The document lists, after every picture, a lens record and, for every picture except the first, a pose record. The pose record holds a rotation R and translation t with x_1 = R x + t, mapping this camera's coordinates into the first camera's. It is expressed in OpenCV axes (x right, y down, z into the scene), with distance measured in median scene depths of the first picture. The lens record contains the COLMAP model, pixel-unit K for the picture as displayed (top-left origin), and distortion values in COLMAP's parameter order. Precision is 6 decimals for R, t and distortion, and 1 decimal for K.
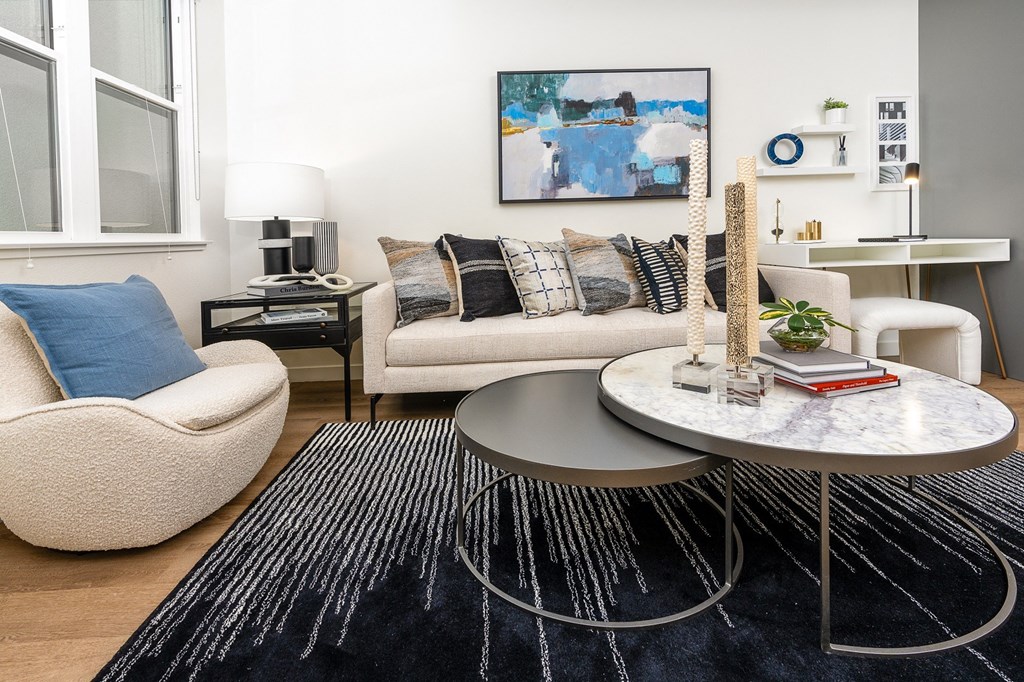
lens RADIAL K [[452.9, 0, 510.6], [0, 452.9, 236.2], [0, 0, 1]] dist [0.001033, 0.000176]
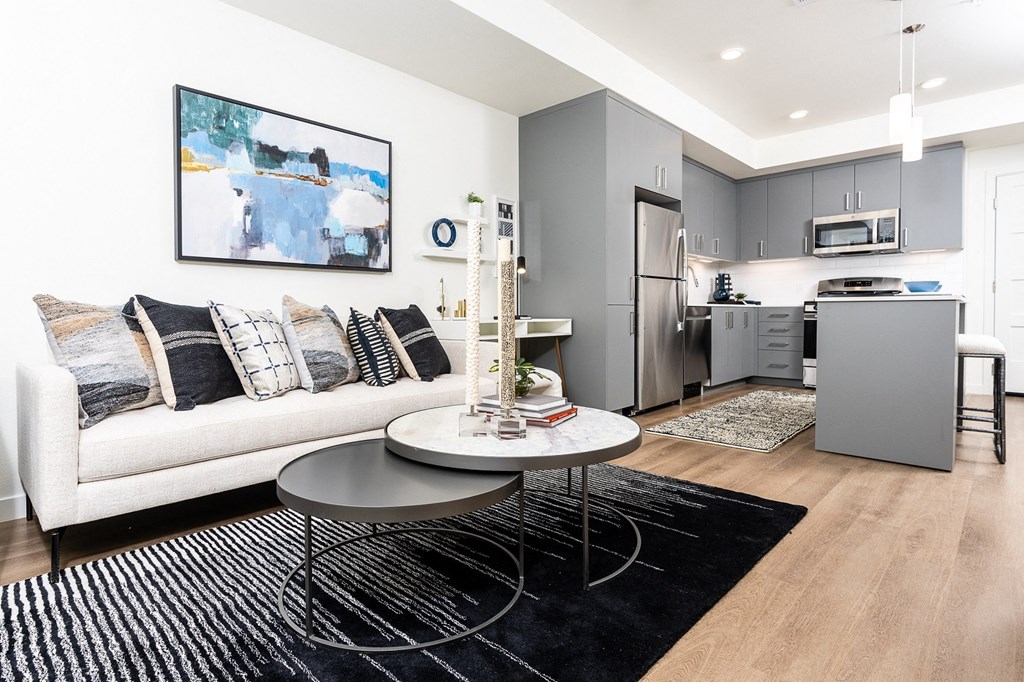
lens RADIAL K [[526.8, 0, 509.8], [0, 526.8, 313.4], [0, 0, 1]] dist [0.001978, 0.000051]
pose [[0.719616, 0.016136, 0.694185, -0.236104], [-0.009328, 0.999864, -0.013571, 0.023543], [-0.694310, 0.003290, 0.719669, -0.012269]]
